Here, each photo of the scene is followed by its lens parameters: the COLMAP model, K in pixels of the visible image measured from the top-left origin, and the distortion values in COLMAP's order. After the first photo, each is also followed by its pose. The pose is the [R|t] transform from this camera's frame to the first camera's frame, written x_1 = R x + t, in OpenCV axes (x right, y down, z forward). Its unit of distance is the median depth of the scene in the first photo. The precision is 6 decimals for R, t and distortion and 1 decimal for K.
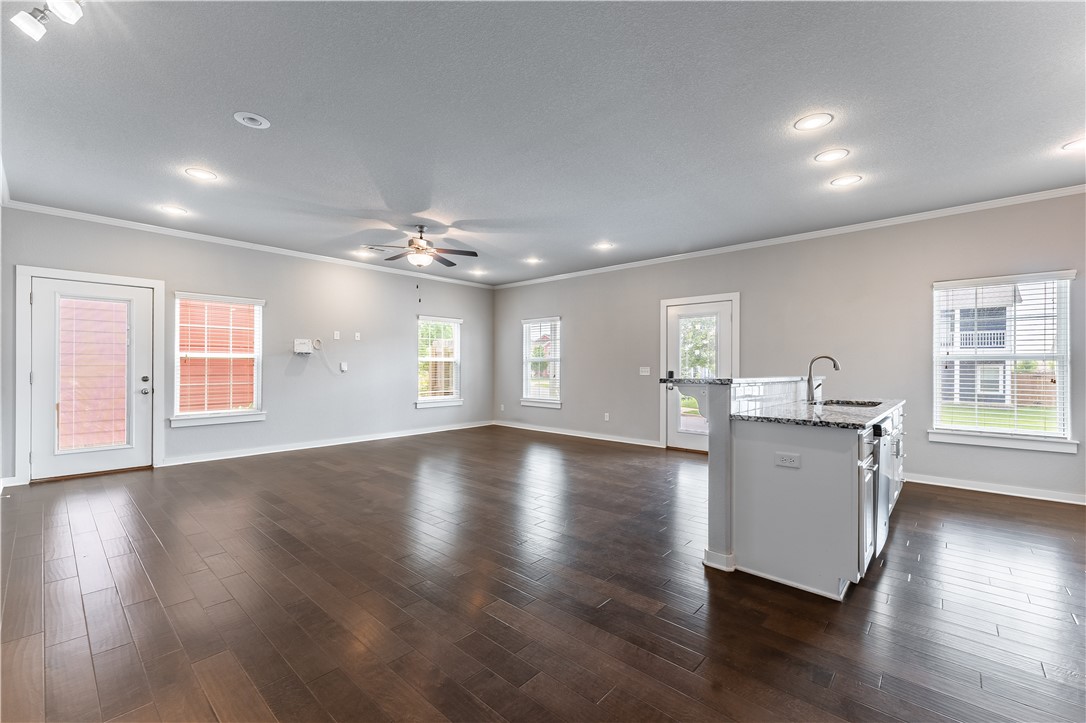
lens RADIAL K [[449.9, 0, 553.4], [0, 449.9, 365.8], [0, 0, 1]] dist [0.002704, 0.000389]
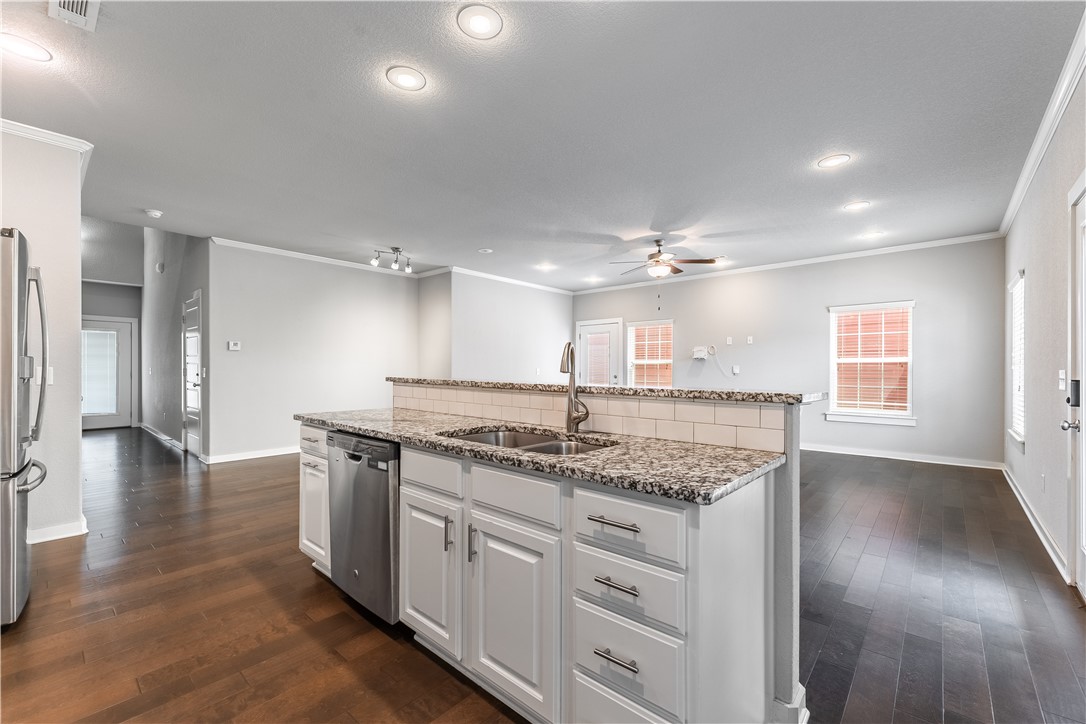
lens RADIAL K [[449.9, 0, 542.9], [0, 449.9, 371.9], [0, 0, 1]] dist [0.002704, 0.000389]
pose [[0.001557, 0.004398, -0.999989, 0.682395], [-0.002541, 0.999987, 0.004394, 0.003266], [0.999996, 0.002534, 0.001568, 0.621919]]
